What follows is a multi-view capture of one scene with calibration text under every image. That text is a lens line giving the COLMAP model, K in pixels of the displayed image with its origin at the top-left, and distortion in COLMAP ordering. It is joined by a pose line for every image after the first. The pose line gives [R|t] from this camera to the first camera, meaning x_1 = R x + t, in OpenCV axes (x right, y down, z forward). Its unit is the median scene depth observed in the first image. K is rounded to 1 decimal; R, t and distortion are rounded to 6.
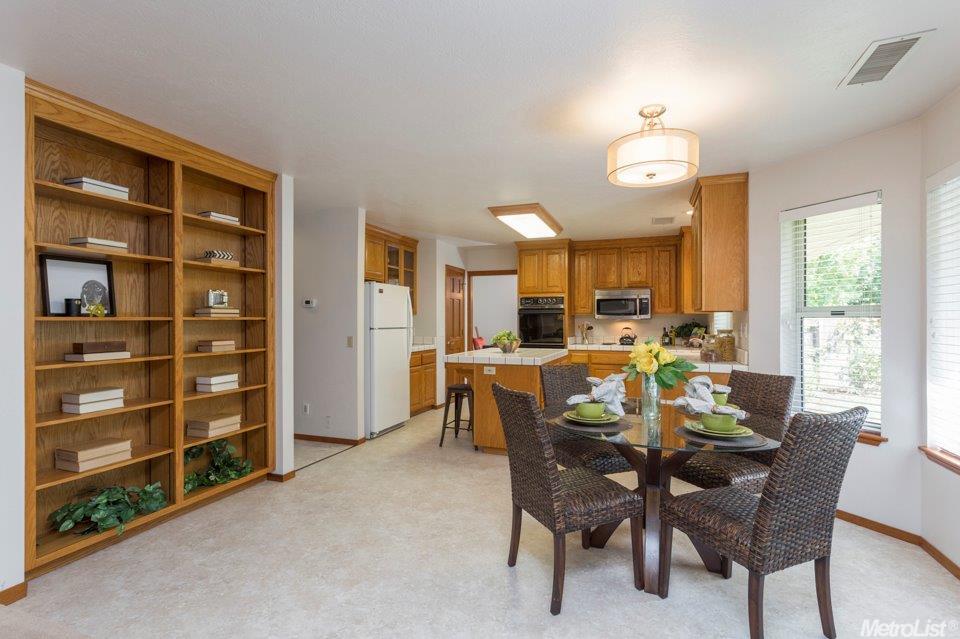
lens RADIAL K [[461.8, 0, 479.0], [0, 461.8, 322.5], [0, 0, 1]] dist [0.002719, 0.000661]
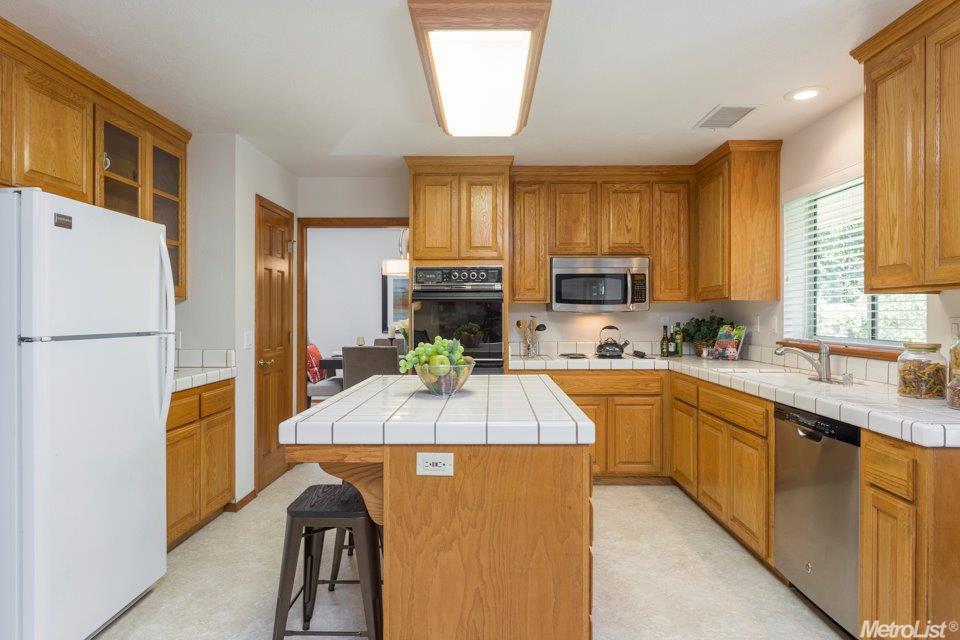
lens RADIAL K [[577.9, 0, 480.6], [0, 577.9, 310.6], [0, 0, 1]] dist [-0.003059, 0.000377]
pose [[0.942948, 0.000161, 0.332939, -0.055012], [0.004195, 0.999915, -0.012363, 0.000164], [-0.332912, 0.013054, 0.942867, 0.396950]]
